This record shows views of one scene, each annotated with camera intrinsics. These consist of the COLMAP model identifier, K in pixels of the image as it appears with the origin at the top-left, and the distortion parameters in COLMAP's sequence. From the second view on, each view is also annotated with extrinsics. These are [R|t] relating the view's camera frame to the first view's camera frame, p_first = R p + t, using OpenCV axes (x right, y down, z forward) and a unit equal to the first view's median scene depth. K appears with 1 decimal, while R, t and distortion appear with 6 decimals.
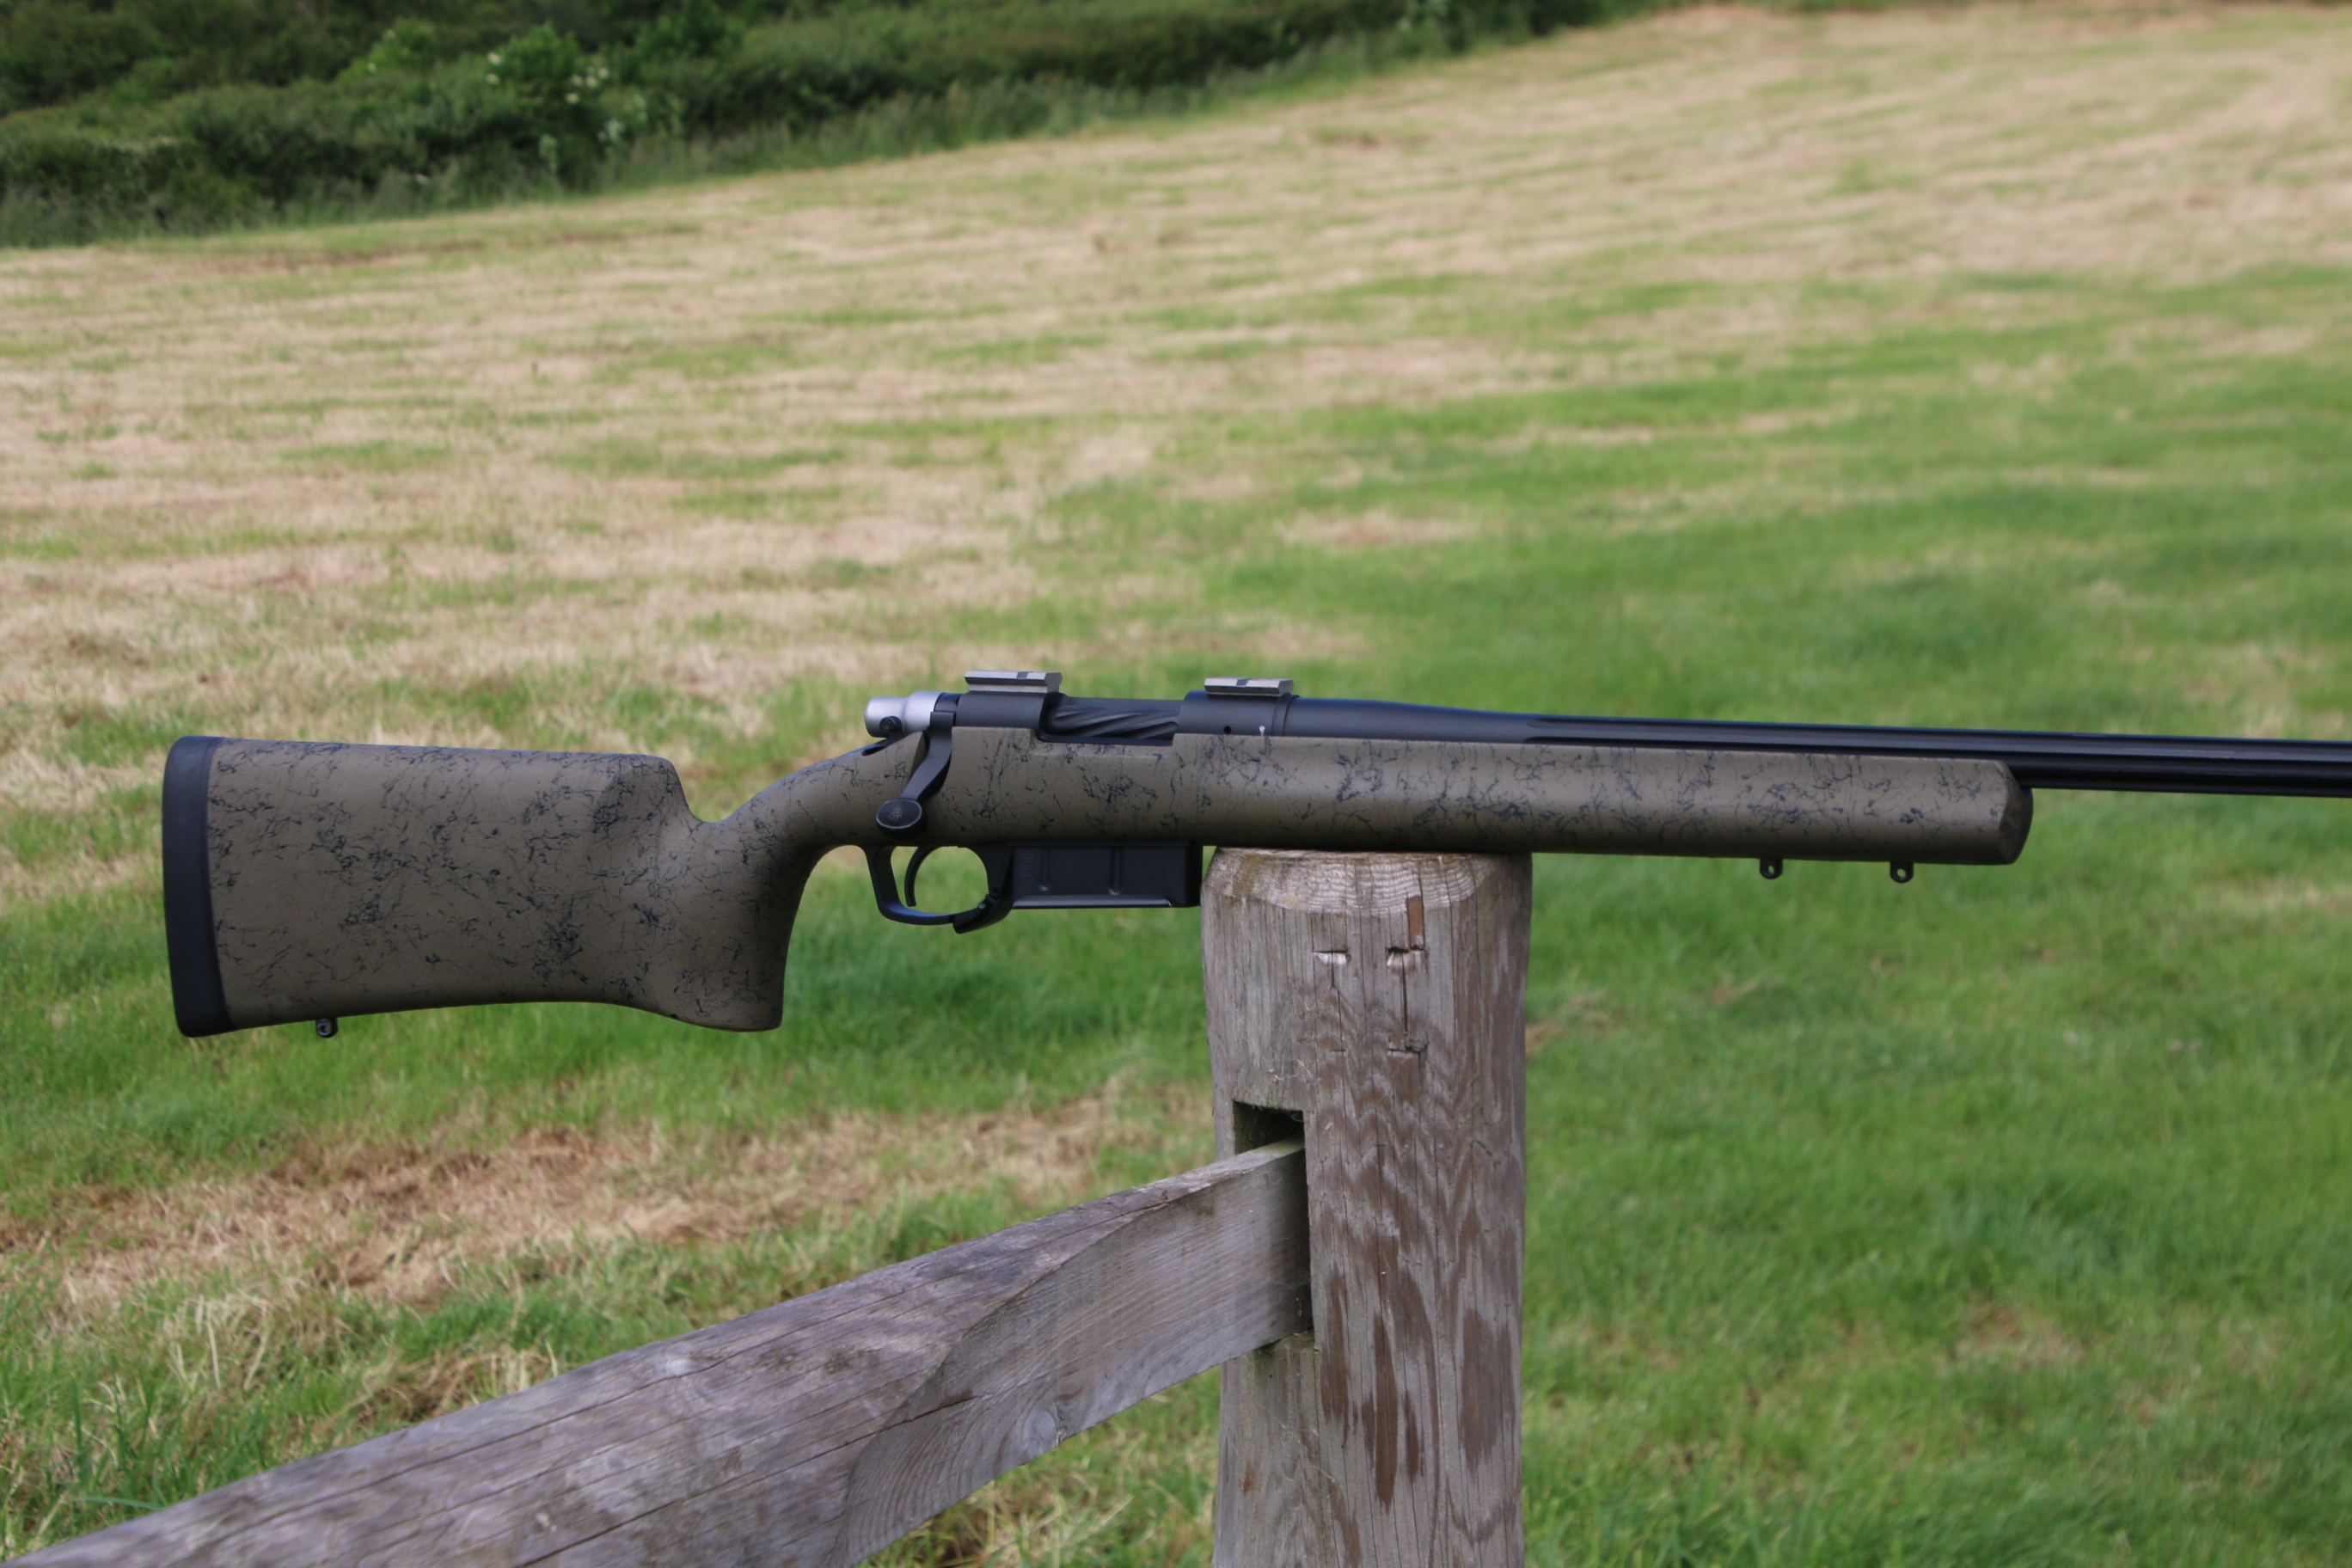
lens RADIAL K [[4406.0, 0, 1280.1], [0, 4406.0, 866.5], [0, 0, 1]] dist [0.356042, 0.000000]
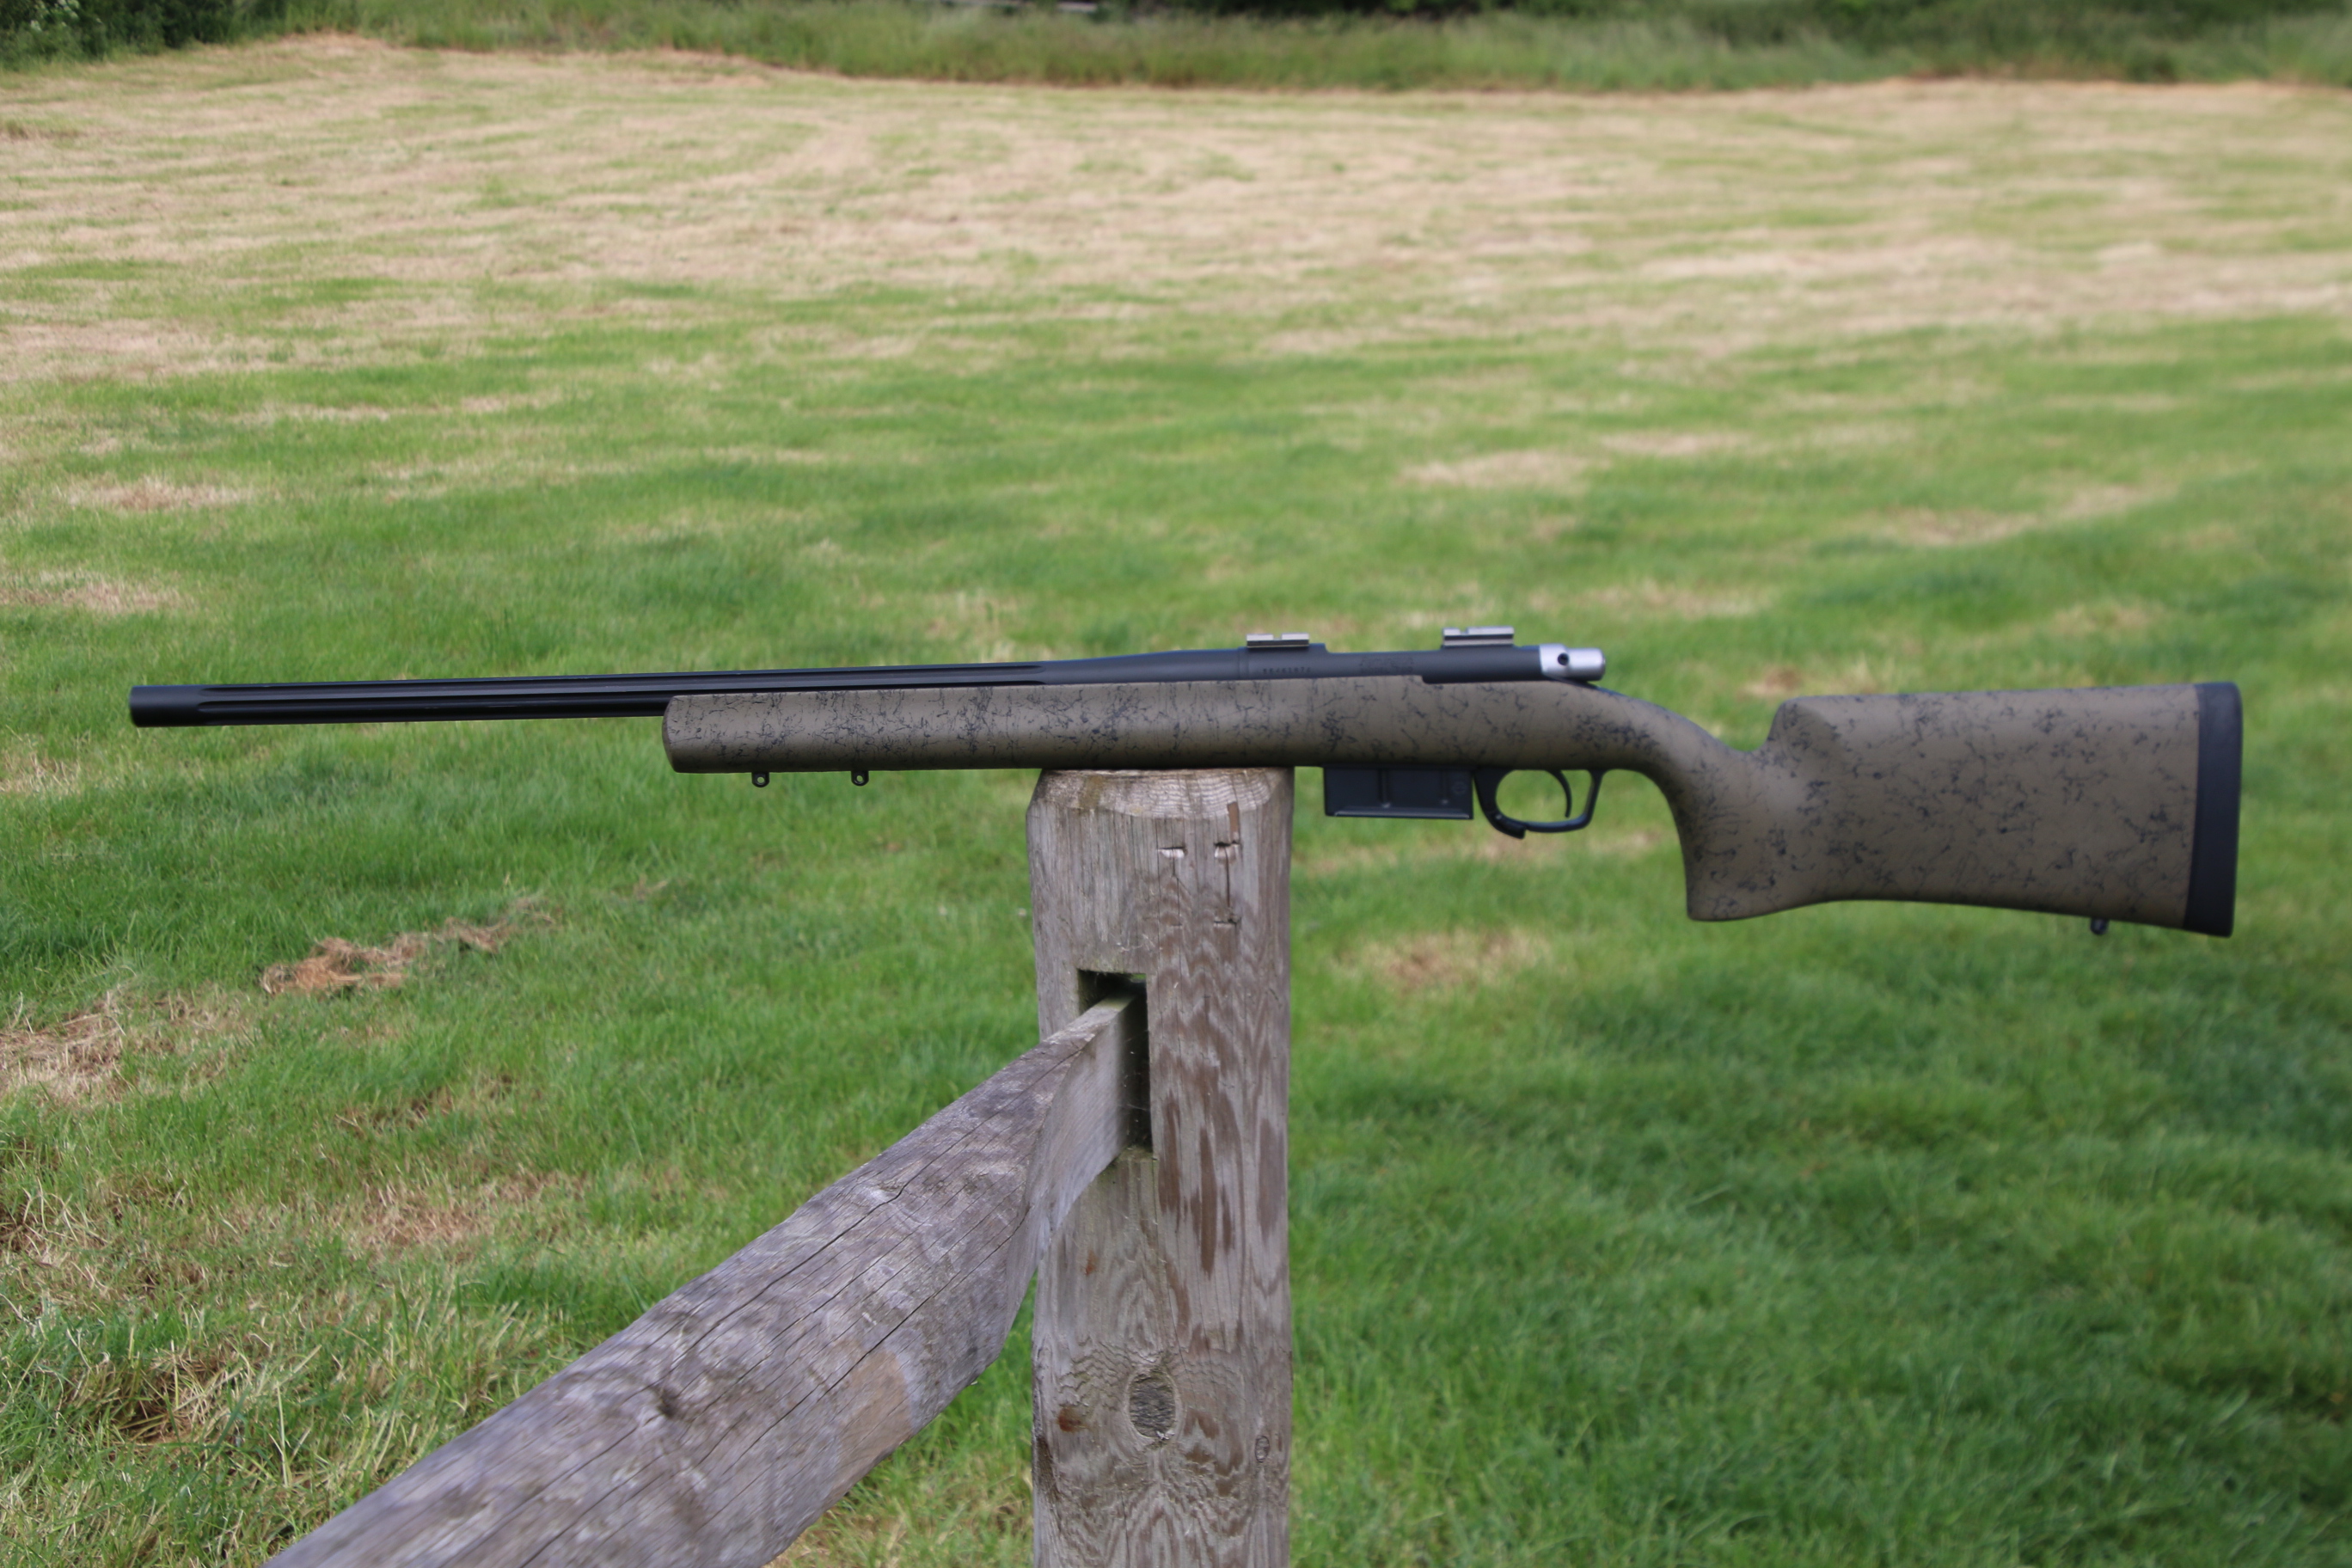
lens RADIAL K [[3646.6, 0, 1382.7], [0, 3646.6, 942.6], [0, 0, 1]] dist [0.205741, 0.000000]
pose [[0.926584, -0.052845, 0.372356, -0.113637], [0.035847, 0.997981, 0.052430, -0.002291], [-0.374375, -0.035233, 0.926608, -0.001026]]
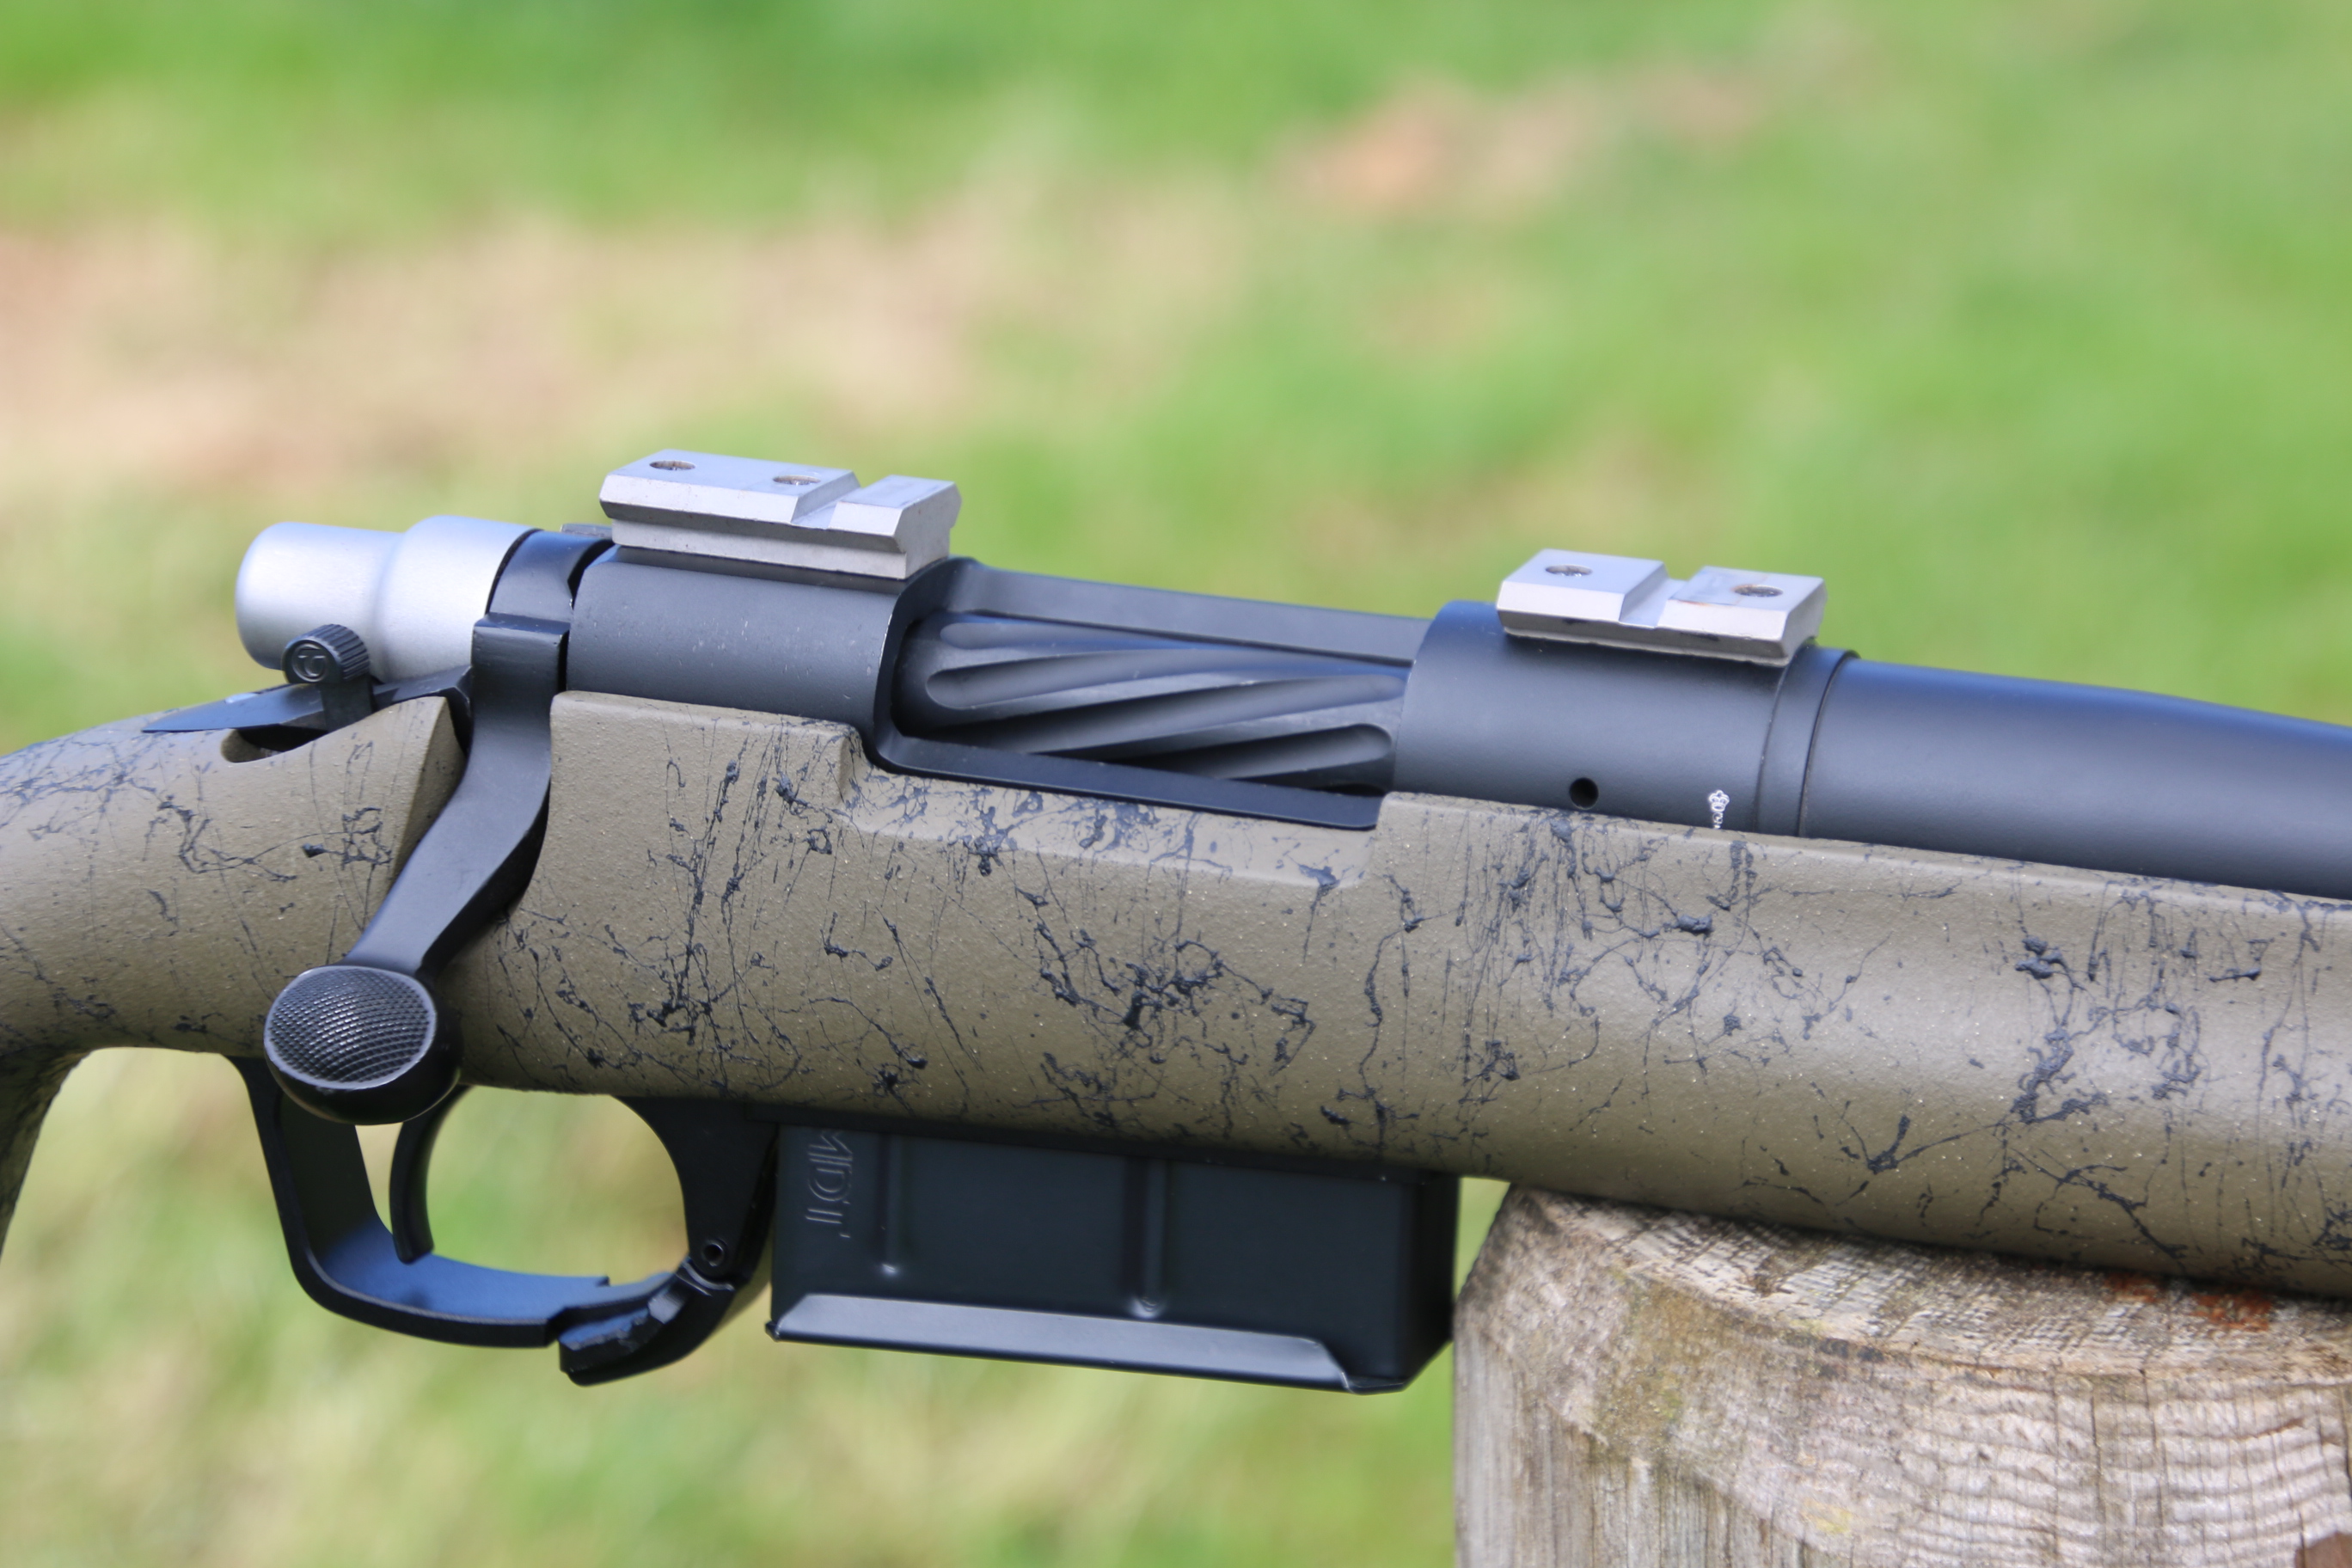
lens RADIAL K [[6216.8, 0, 1292.5], [0, 6216.8, 899.6], [0, 0, 1]] dist [0.673483, 0.000000]
pose [[0.999719, 0.018838, 0.014366, -0.012397], [-0.021414, 0.977943, 0.207772, -0.036415], [-0.010135, -0.208021, 0.978072, 0.224859]]
